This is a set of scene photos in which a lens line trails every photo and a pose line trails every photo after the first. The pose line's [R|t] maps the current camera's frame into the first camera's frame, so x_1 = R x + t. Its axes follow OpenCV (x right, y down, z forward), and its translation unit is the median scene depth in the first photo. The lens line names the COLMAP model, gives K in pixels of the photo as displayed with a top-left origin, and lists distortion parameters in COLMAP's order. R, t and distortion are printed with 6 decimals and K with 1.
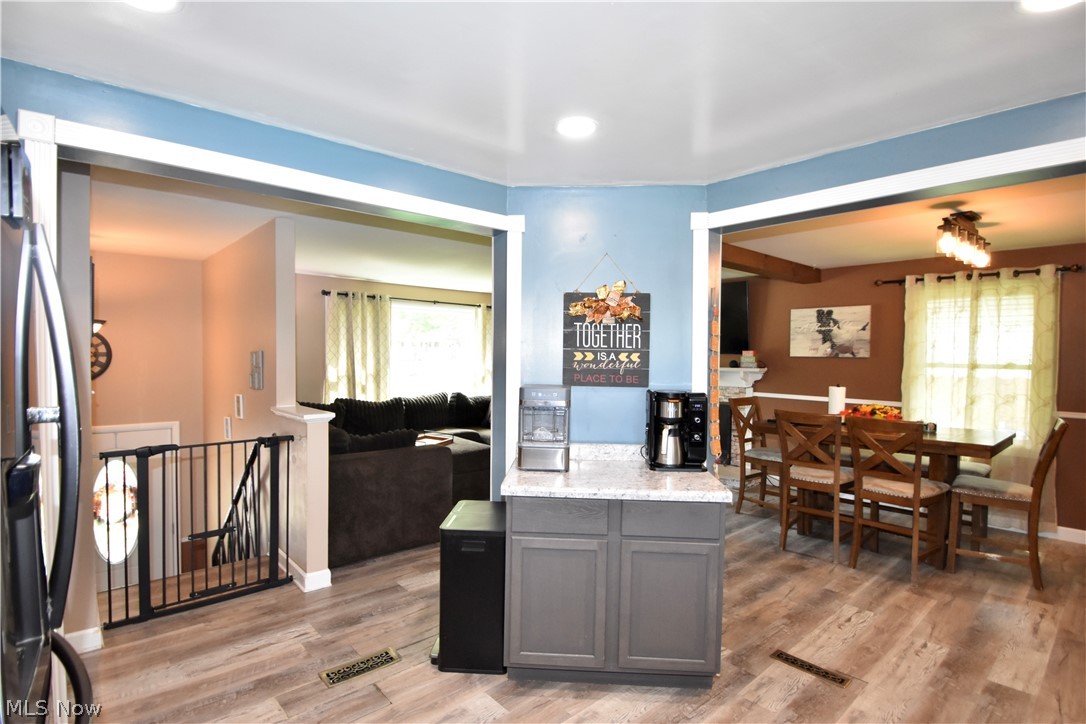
lens RADIAL K [[547.1, 0, 540.0], [0, 547.1, 363.2], [0, 0, 1]] dist [0.002081, -0.007519]
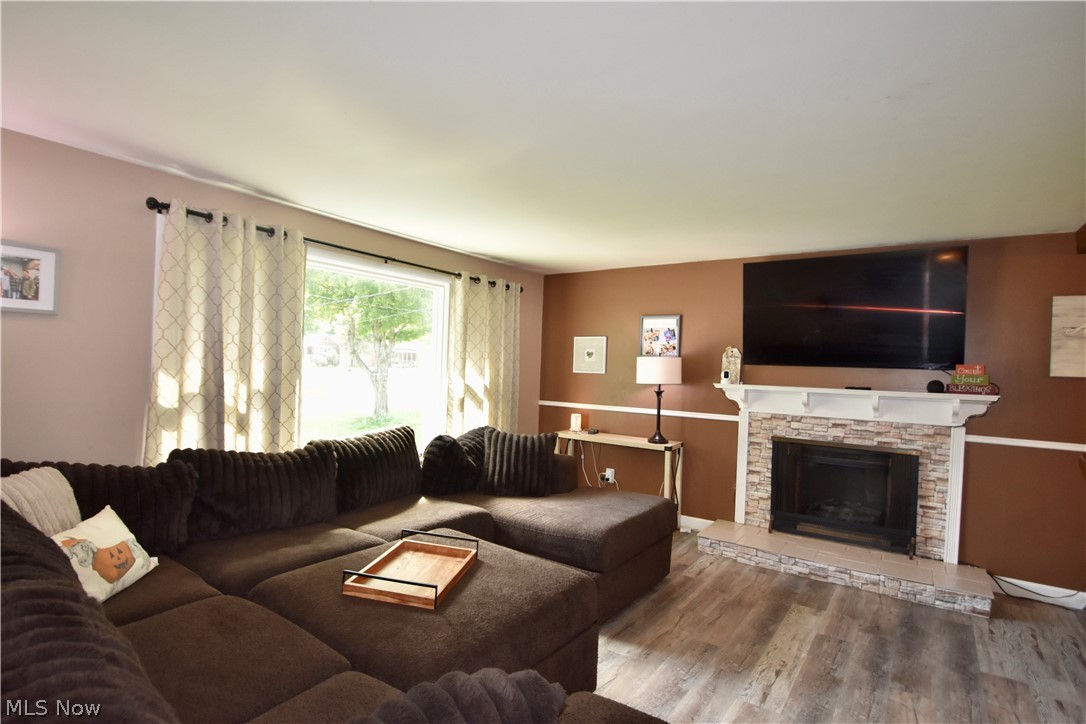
lens RADIAL K [[547.1, 0, 546.6], [0, 547.1, 365.9], [0, 0, 1]] dist [0.002081, -0.007519]
pose [[0.973491, 0.028814, 0.226904, -0.178959], [-0.024459, 0.999459, -0.021983, 0.002254], [-0.227414, 0.015850, 0.973669, 0.492584]]
